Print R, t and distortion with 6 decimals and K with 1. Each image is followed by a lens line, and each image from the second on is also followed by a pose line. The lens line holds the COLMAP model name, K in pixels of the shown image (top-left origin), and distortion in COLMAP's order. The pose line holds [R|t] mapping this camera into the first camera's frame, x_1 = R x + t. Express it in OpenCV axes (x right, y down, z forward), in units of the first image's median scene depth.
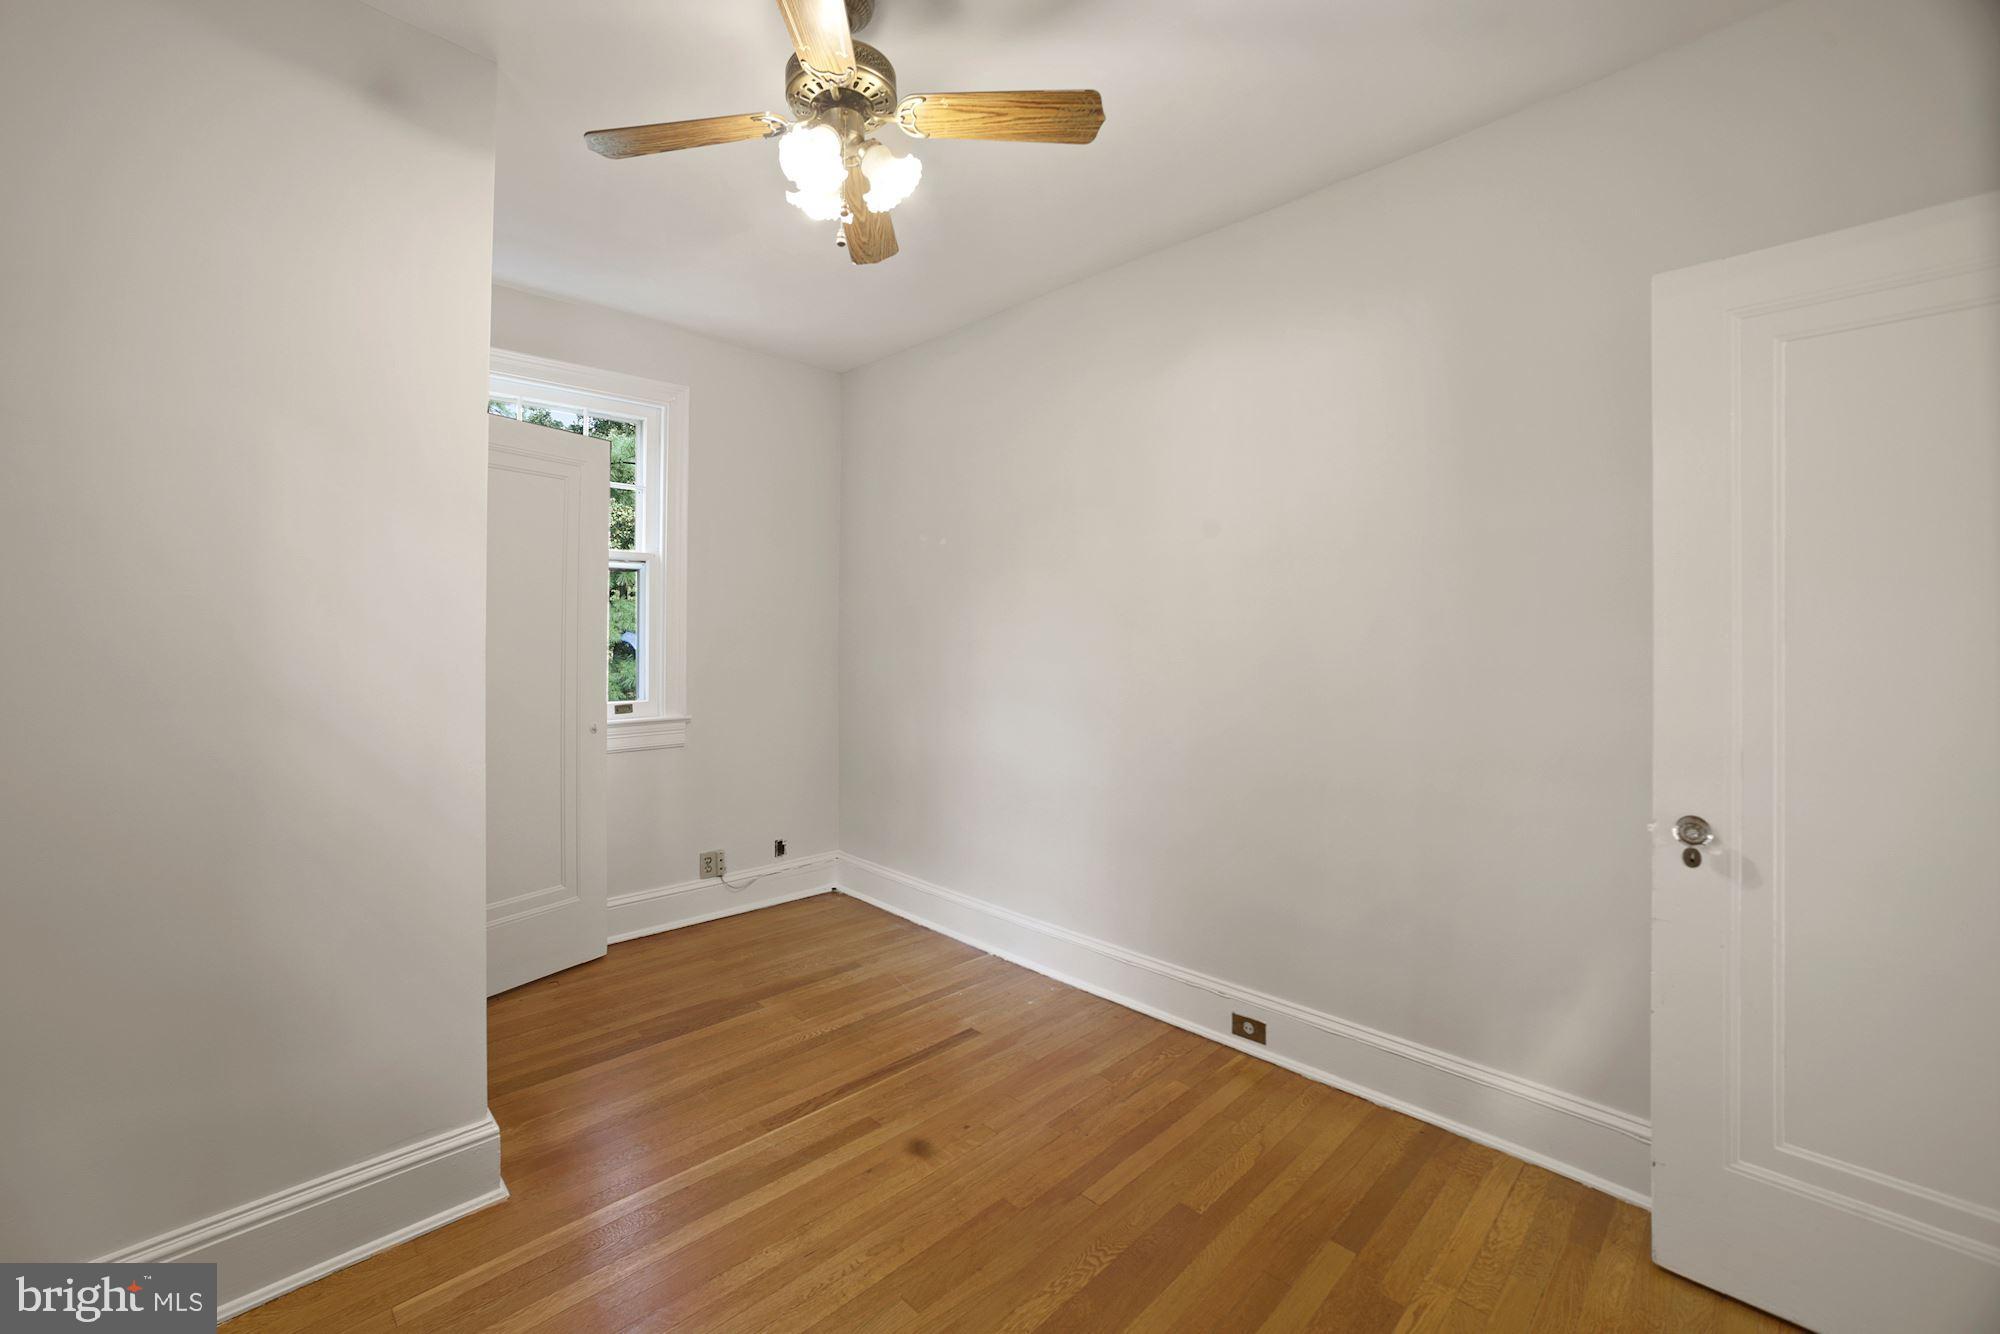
lens RADIAL K [[796.8, 0, 1007.5], [0, 796.8, 650.2], [0, 0, 1]] dist [-0.014601, 0.007405]
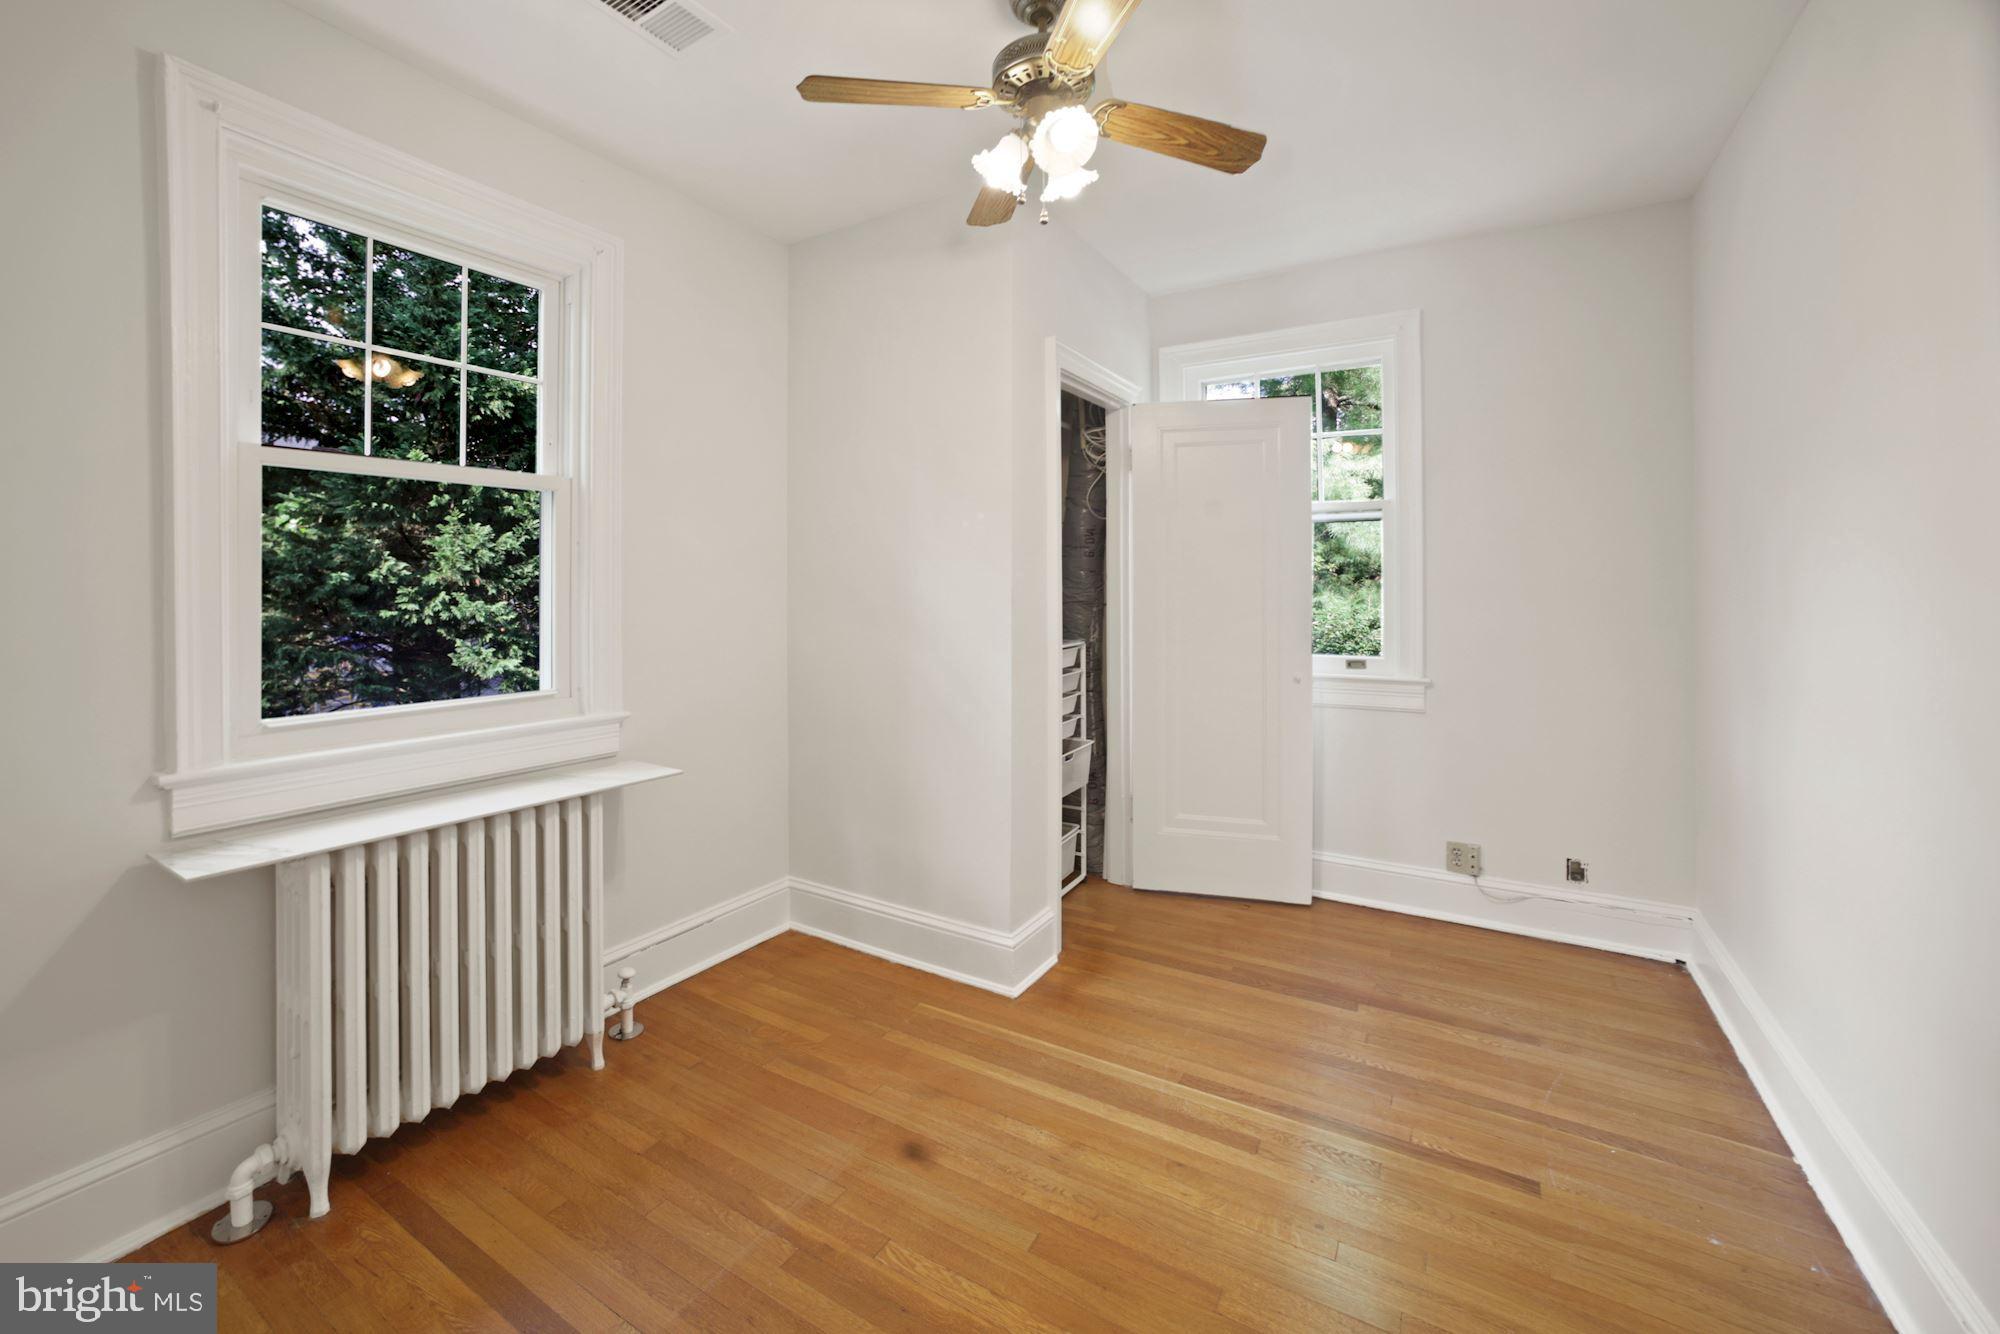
lens RADIAL K [[858.2, 0, 960.4], [0, 858.2, 620.3], [0, 0, 1]] dist [-0.005557, 0.002827]
pose [[0.229250, 0.031697, -0.972851, 0.500876], [-0.008663, 0.999496, 0.030524, -0.008055], [0.973329, 0.001430, 0.229409, 0.356650]]
